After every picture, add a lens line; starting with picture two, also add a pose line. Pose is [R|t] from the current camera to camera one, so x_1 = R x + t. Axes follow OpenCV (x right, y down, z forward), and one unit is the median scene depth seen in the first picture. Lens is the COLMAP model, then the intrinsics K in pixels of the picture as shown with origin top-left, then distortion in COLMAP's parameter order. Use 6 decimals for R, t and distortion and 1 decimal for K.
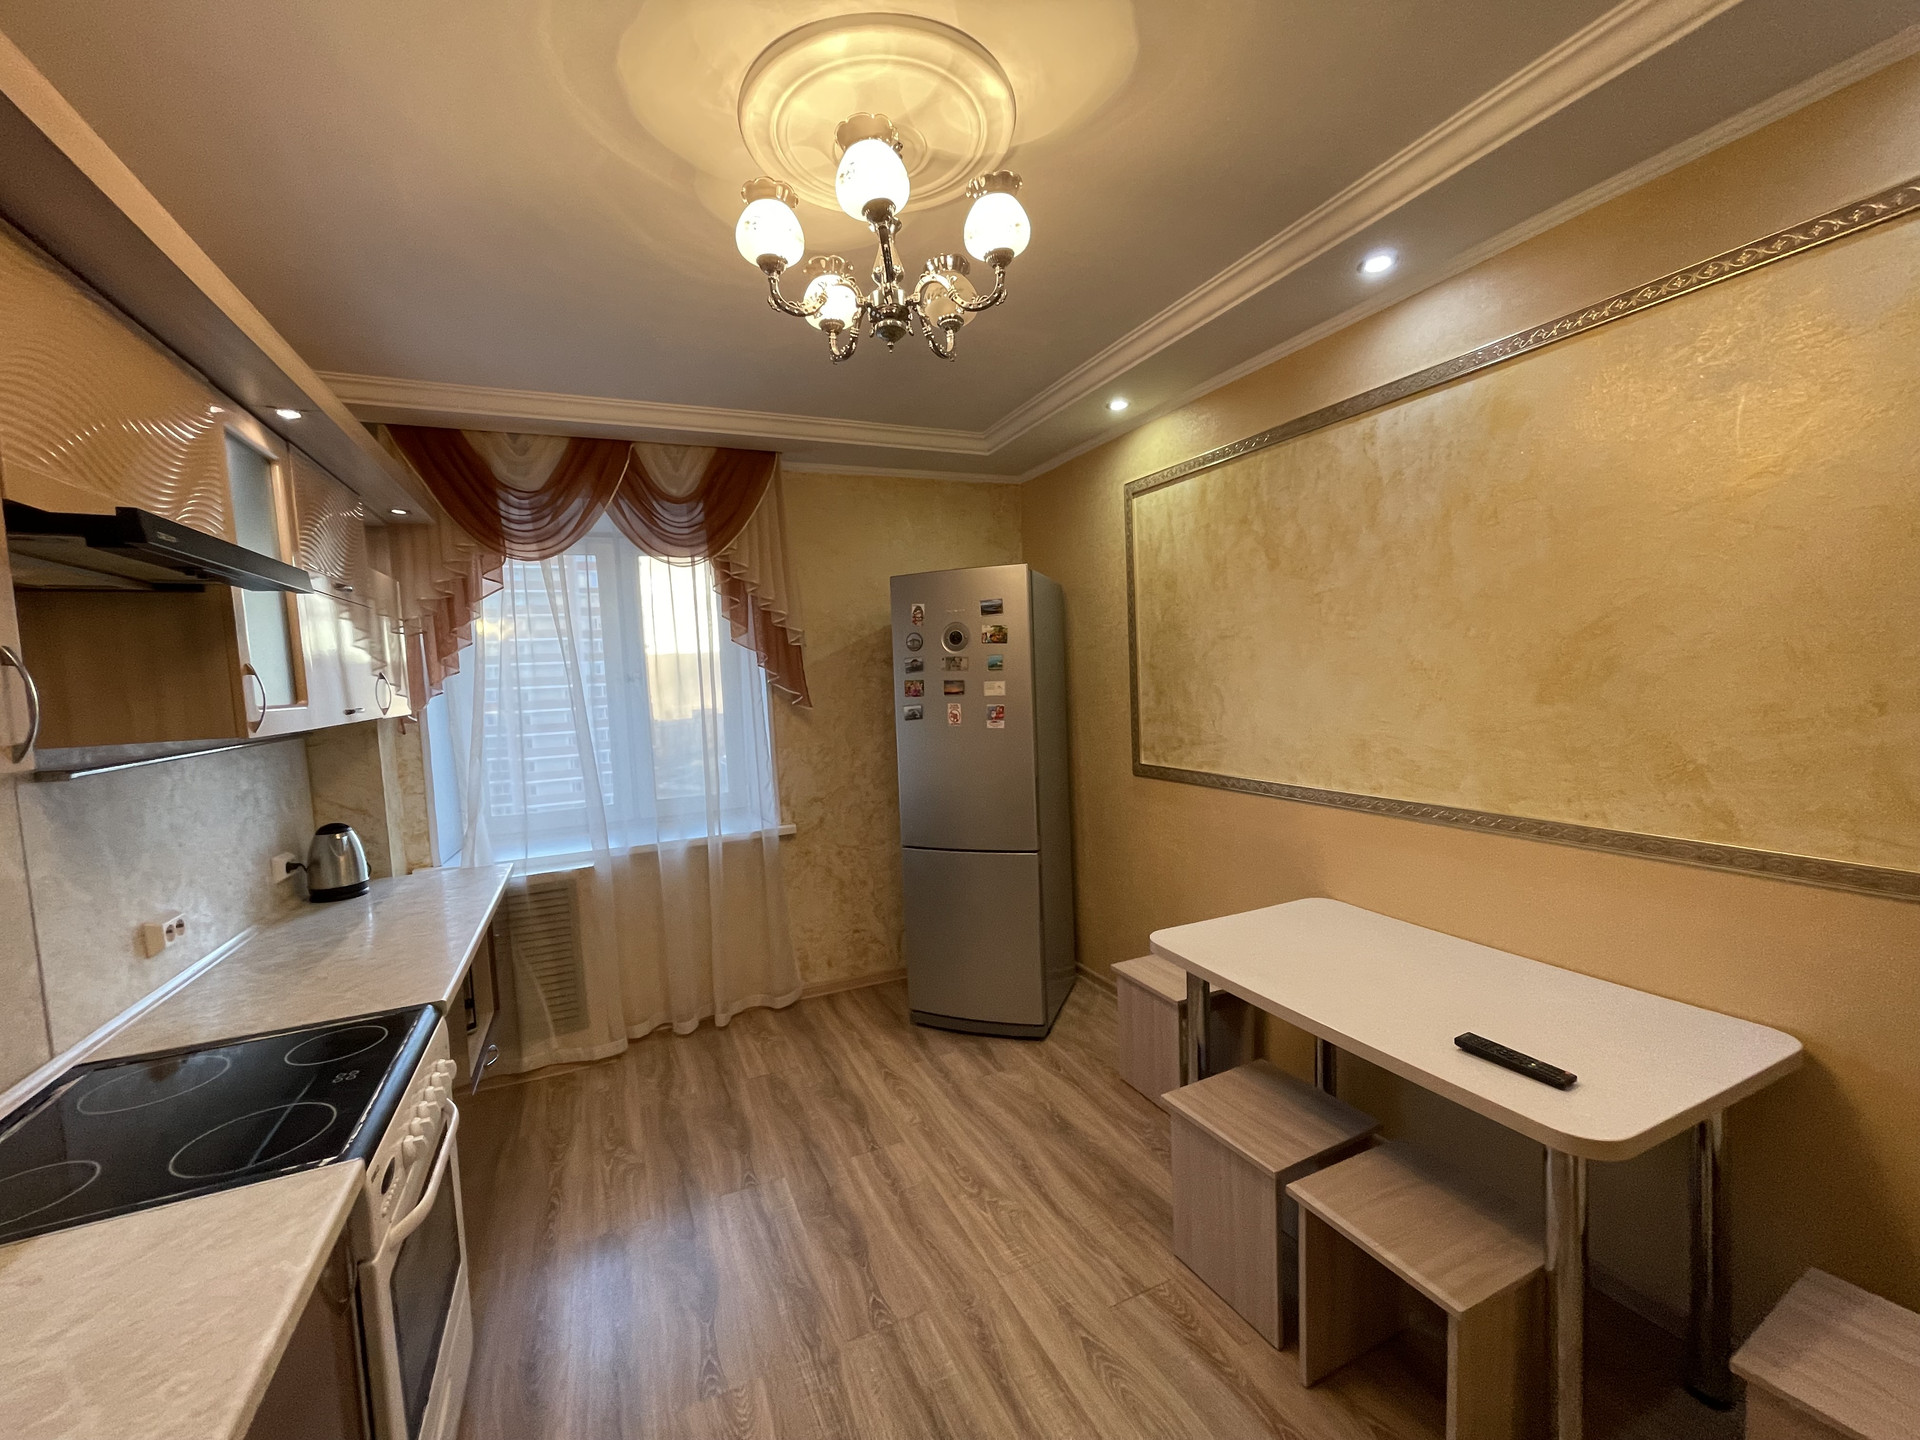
lens RADIAL K [[785.5, 0, 962.0], [0, 785.5, 722.9], [0, 0, 1]] dist [0.000140, 0.000029]
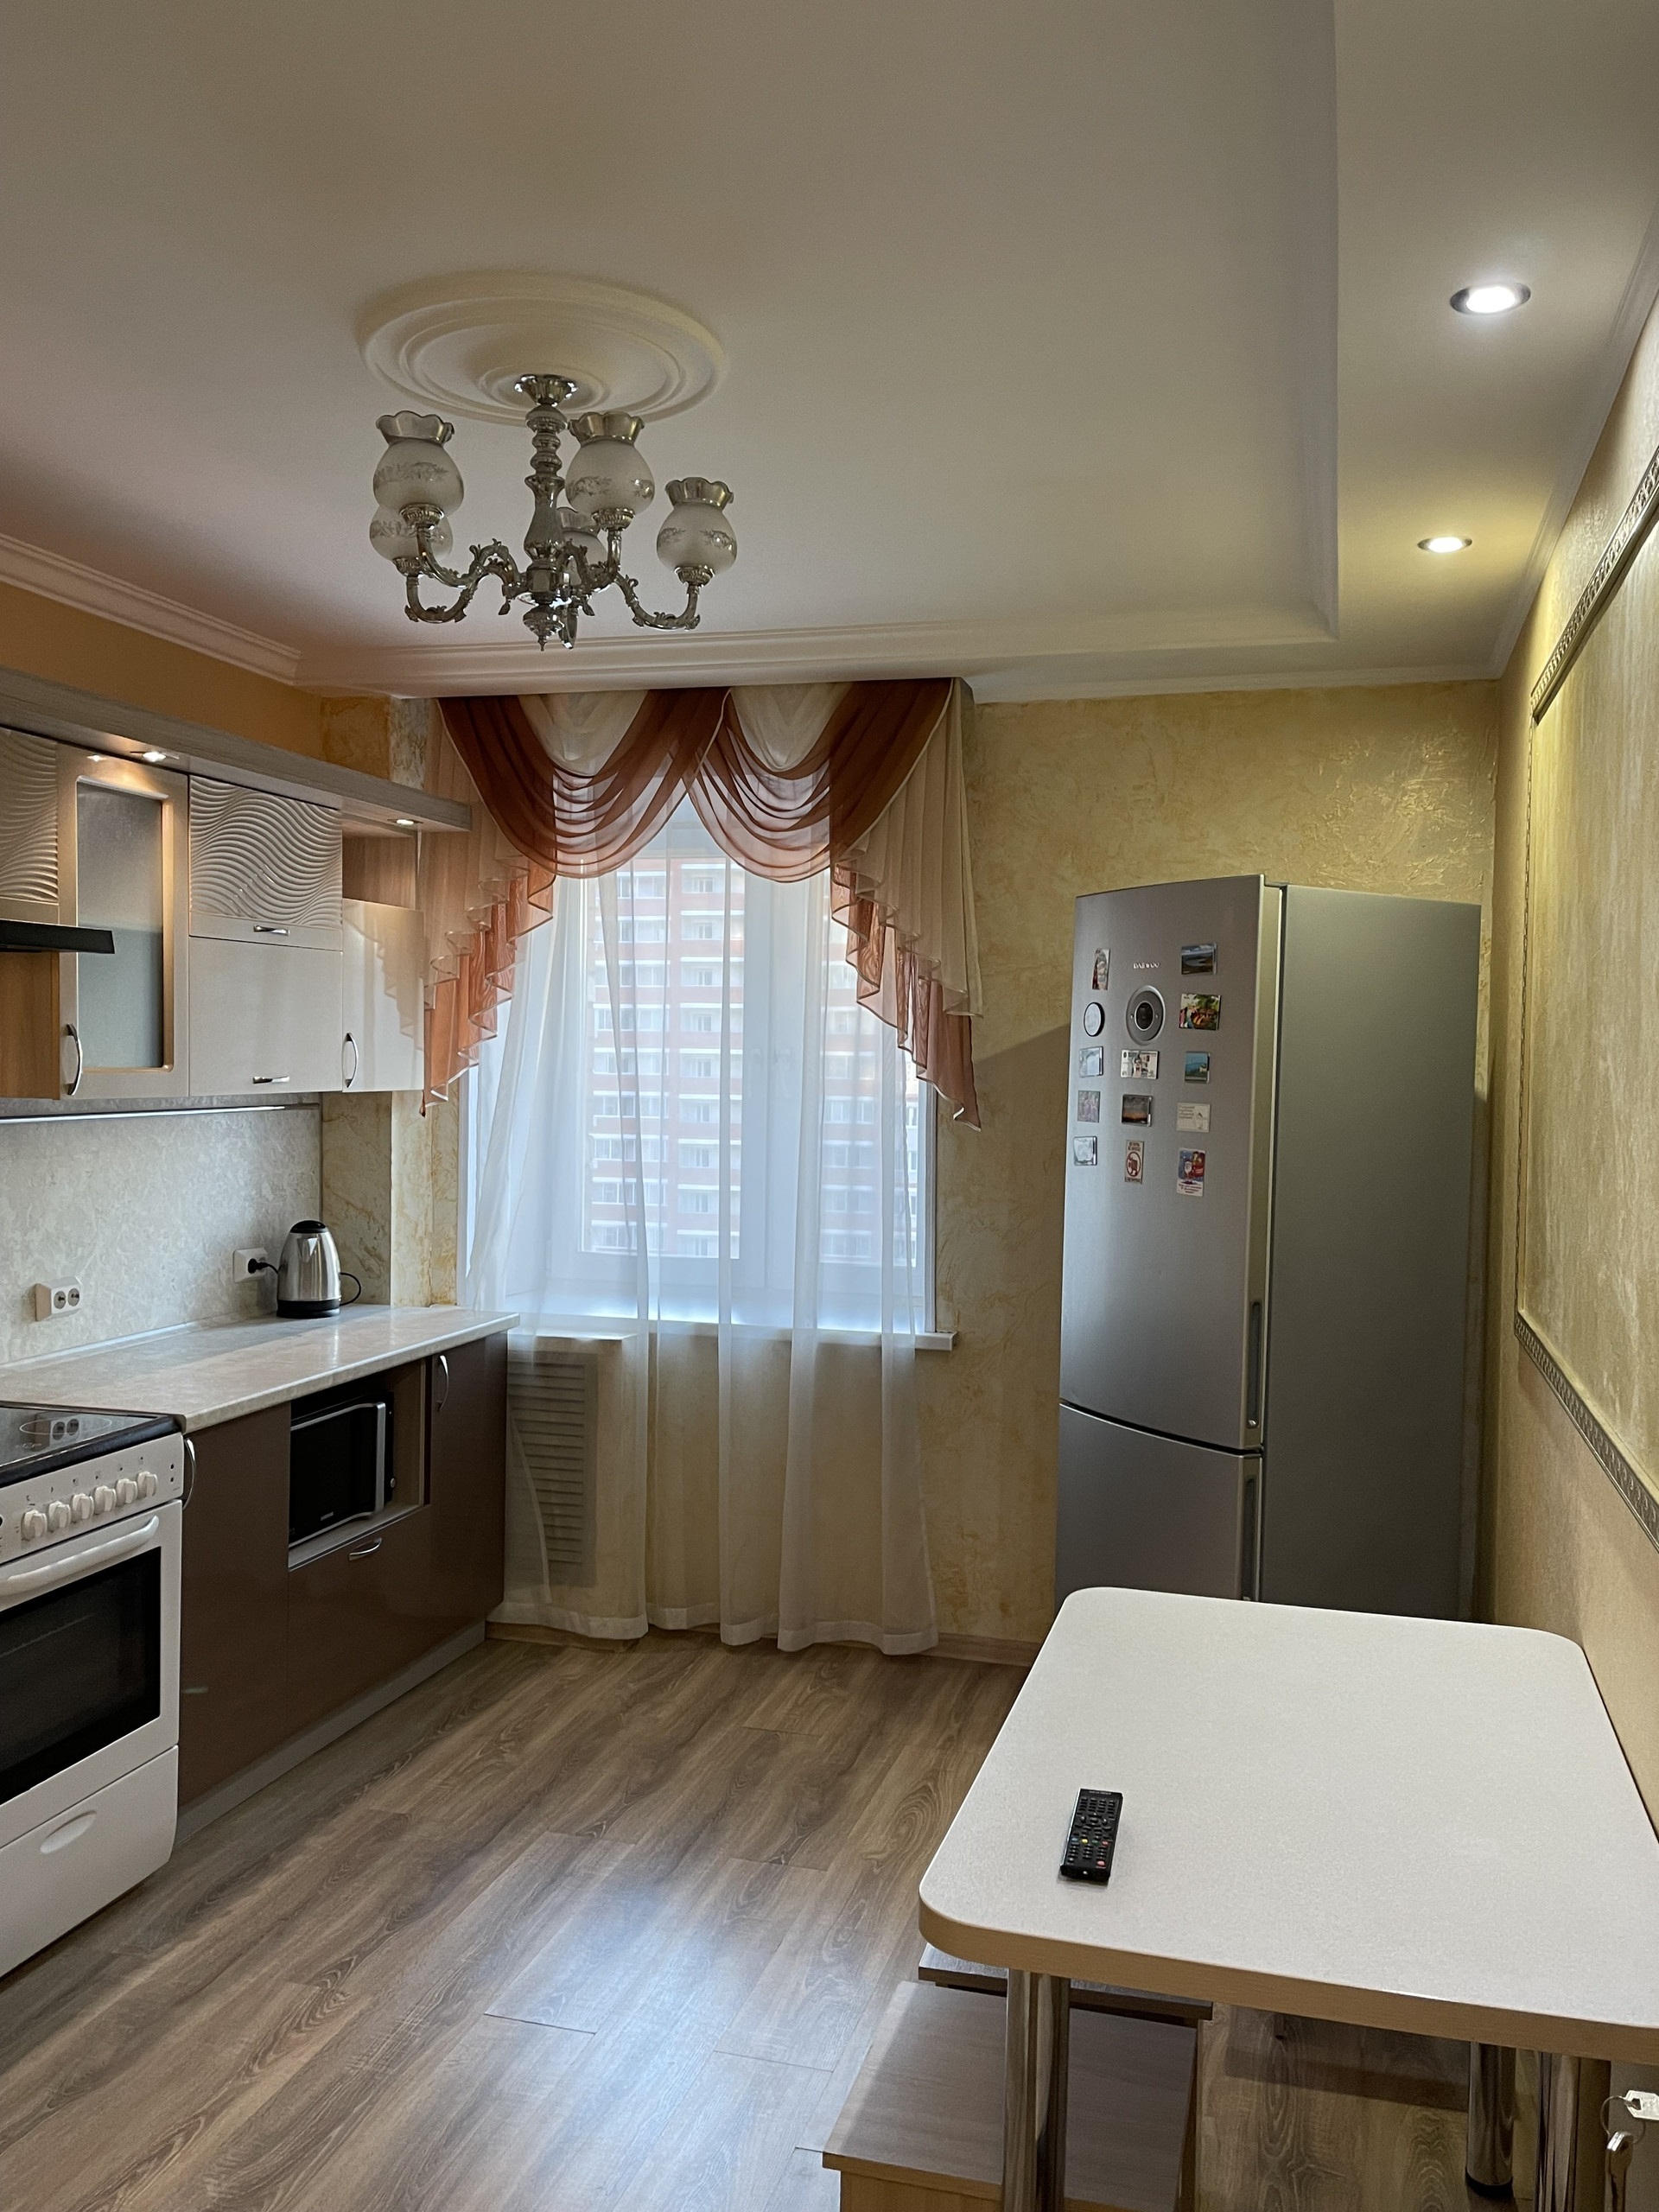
lens RADIAL K [[1886.9, 0, 826.2], [0, 1886.9, 1100.0], [0, 0, 1]] dist [0.105376, -0.090256]
pose [[0.760165, 0.071245, -0.645812, 0.686165], [-0.091807, 0.995775, 0.001789, -0.036592], [0.643211, 0.057930, 0.763494, -0.108750]]
